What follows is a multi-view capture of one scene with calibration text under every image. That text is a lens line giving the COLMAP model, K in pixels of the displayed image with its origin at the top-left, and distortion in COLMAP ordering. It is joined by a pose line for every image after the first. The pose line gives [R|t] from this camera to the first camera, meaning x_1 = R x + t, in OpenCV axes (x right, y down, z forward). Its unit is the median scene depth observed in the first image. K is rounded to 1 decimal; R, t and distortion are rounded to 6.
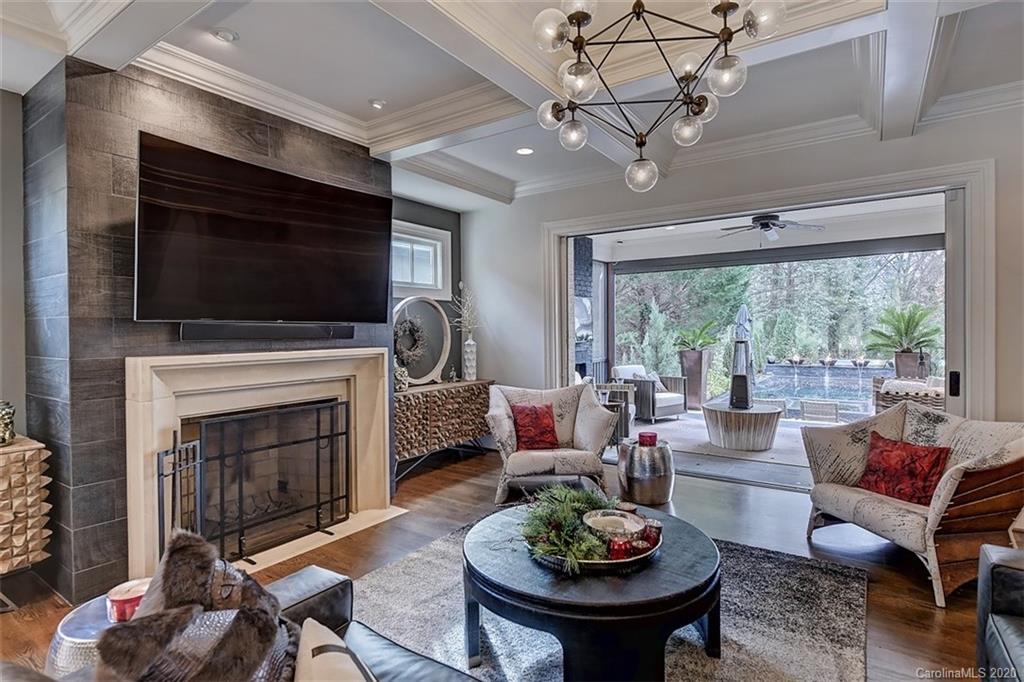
lens RADIAL K [[523.0, 0, 512.8], [0, 523.0, 338.4], [0, 0, 1]] dist [0.001618, 0.000228]
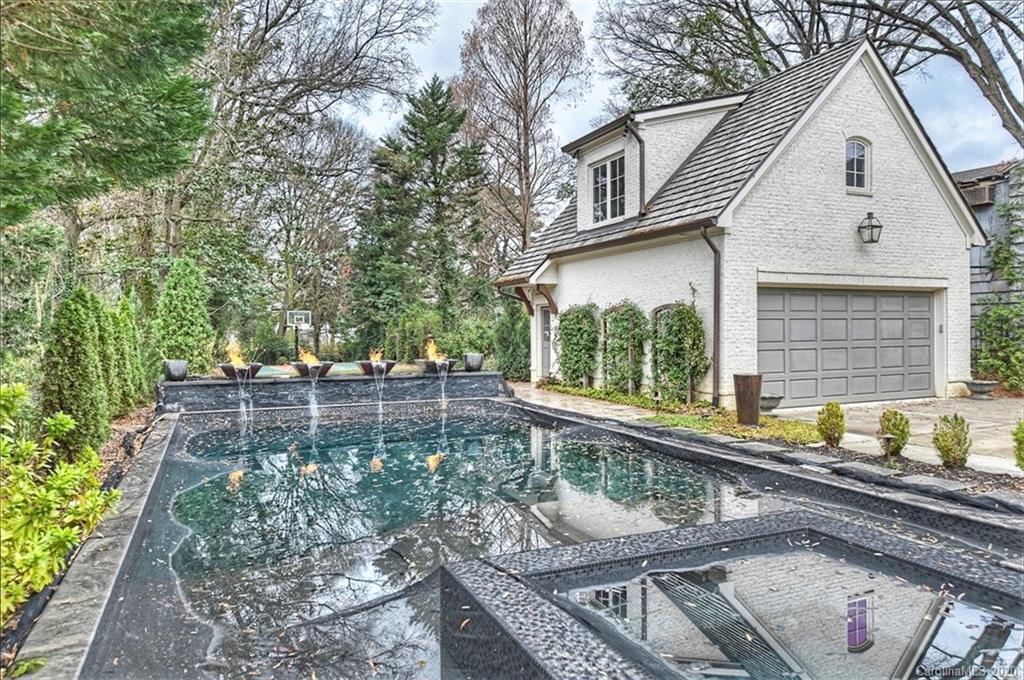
lens RADIAL K [[694.1, 0, 512.4], [0, 694.1, 336.8], [0, 0, 1]] dist [0.000287, 0.000003]
pose [[0.526770, -0.009820, 0.849951, 0.205707], [0.014703, 0.999889, 0.002439, 0.019945], [-0.849881, 0.011212, 0.526856, 0.566413]]
